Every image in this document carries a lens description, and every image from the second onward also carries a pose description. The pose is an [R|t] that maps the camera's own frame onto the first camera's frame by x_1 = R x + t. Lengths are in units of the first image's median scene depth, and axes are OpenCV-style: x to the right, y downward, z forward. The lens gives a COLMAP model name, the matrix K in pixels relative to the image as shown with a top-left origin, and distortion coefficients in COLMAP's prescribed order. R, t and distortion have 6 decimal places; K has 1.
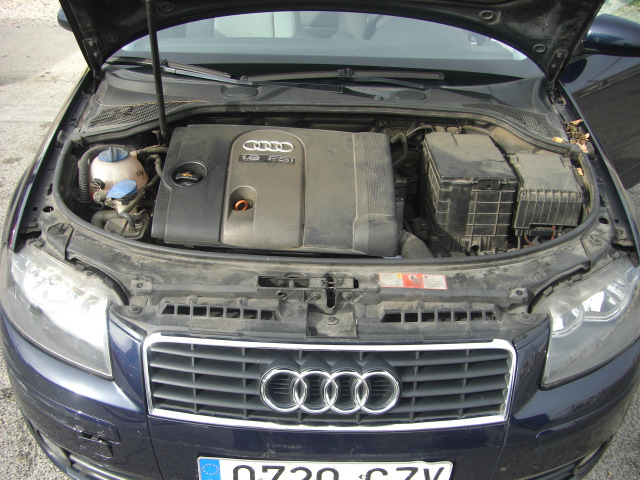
lens RADIAL K [[712.8, 0, 301.1], [0, 712.8, 264.4], [0, 0, 1]] dist [-0.152544, 0.039453]
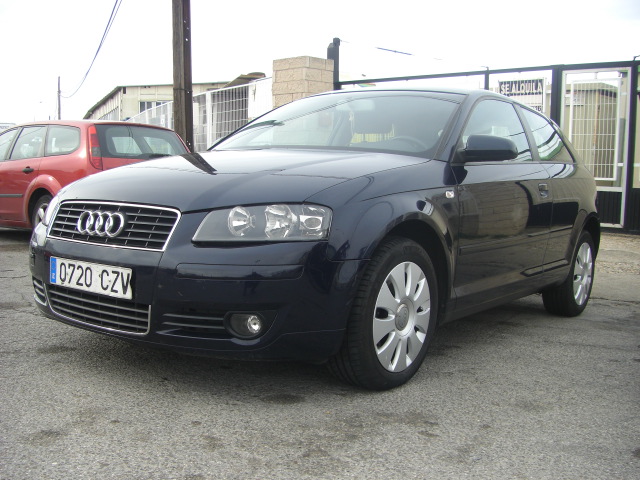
lens RADIAL K [[712.8, 0, 301.1], [0, 712.8, 264.4], [0, 0, 1]] dist [-0.152544, 0.039453]
pose [[0.802967, 0.087438, -0.589574, 1.564181], [-0.337207, 0.882293, -0.328407, 0.697115], [0.491462, 0.462509, 0.737937, -0.088762]]
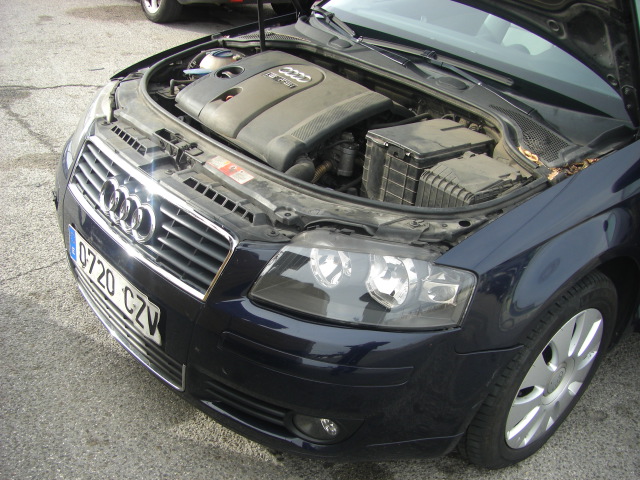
lens RADIAL K [[712.8, 0, 301.1], [0, 712.8, 264.4], [0, 0, 1]] dist [-0.152544, 0.039453]
pose [[0.656071, 0.417659, -0.628595, 1.065309], [-0.467646, 0.878713, 0.095760, -0.005997], [0.592350, 0.231135, 0.771815, 0.210839]]
